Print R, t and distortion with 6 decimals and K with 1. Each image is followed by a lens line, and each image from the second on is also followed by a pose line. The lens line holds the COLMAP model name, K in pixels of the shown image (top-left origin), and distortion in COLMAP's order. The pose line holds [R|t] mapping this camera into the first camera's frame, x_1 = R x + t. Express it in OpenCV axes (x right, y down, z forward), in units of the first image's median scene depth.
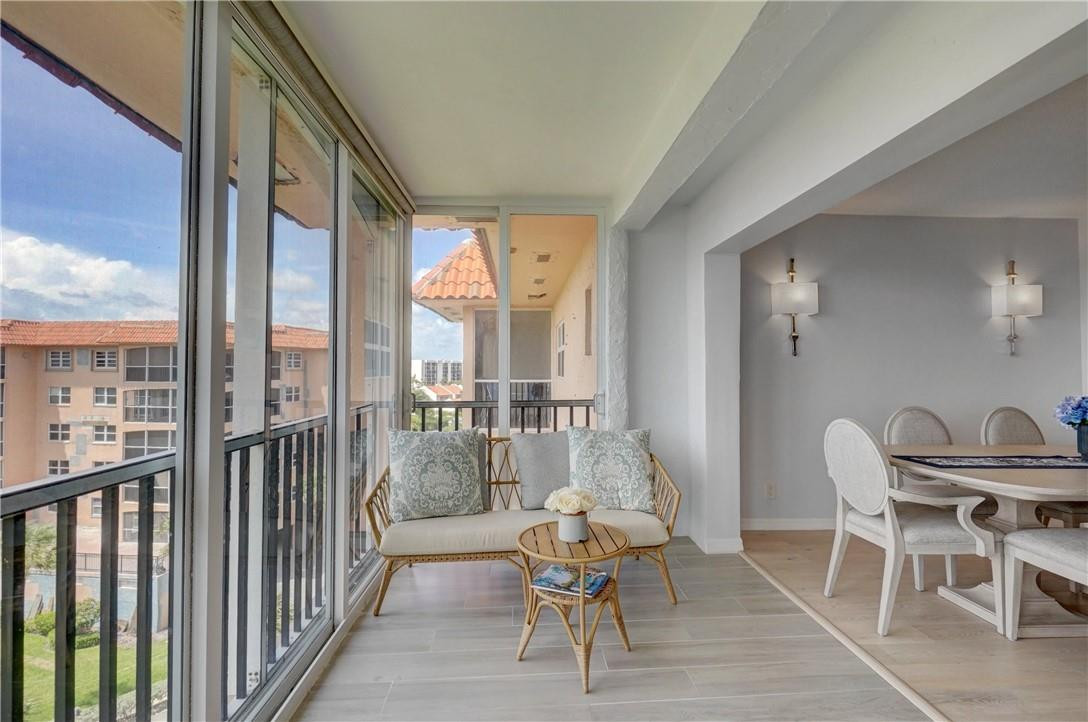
lens RADIAL K [[480.1, 0, 539.2], [0, 480.1, 359.1], [0, 0, 1]] dist [-0.008647, -0.000082]
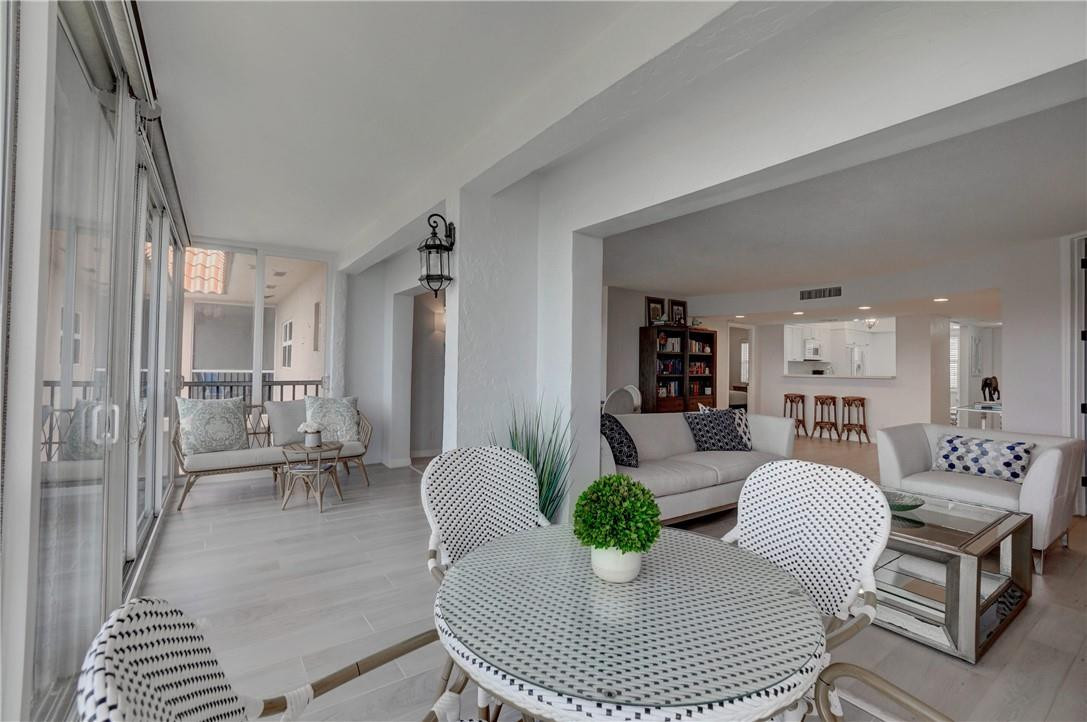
lens RADIAL K [[484.3, 0, 541.5], [0, 484.3, 359.3], [0, 0, 1]] dist [-0.071903, 0.030154]
pose [[0.843910, 0.020877, 0.536078, -0.138275], [-0.026855, 0.999634, 0.003346, -0.008257], [-0.535812, -0.017221, 0.844162, -0.815319]]
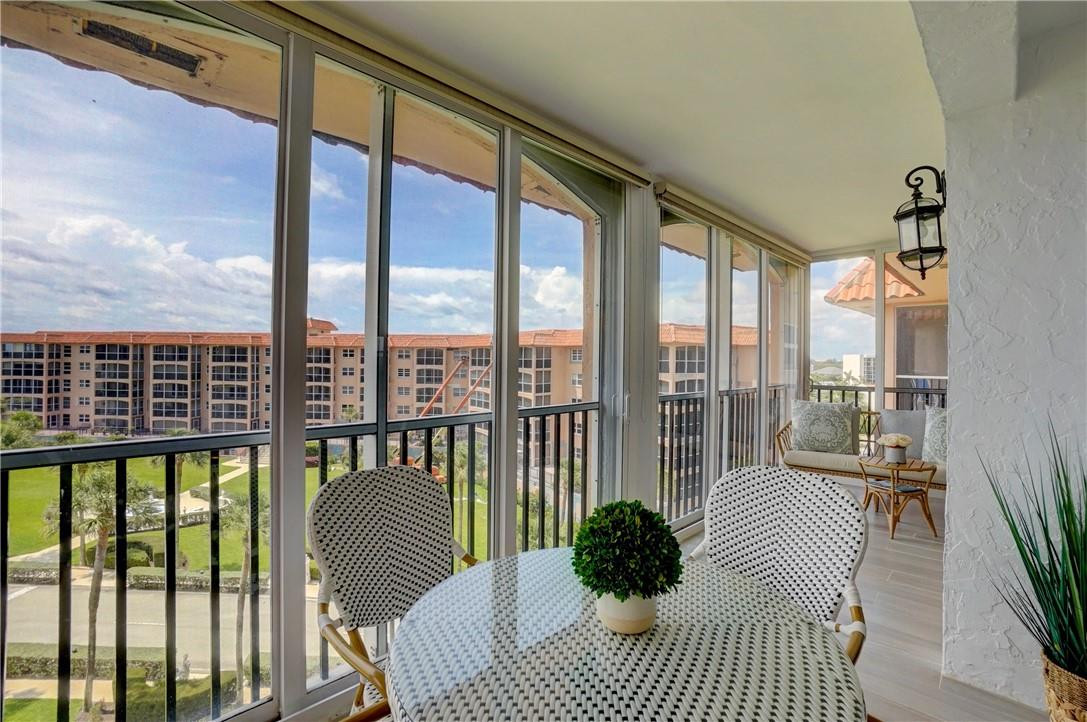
lens RADIAL K [[484.3, 0, 541.5], [0, 484.3, 359.3], [0, 0, 1]] dist [-0.071903, 0.030154]
pose [[0.668814, 0.003880, -0.743420, 0.339224], [0.004808, 0.999943, 0.009545, -0.013478], [0.743415, -0.009958, 0.668757, -0.771690]]
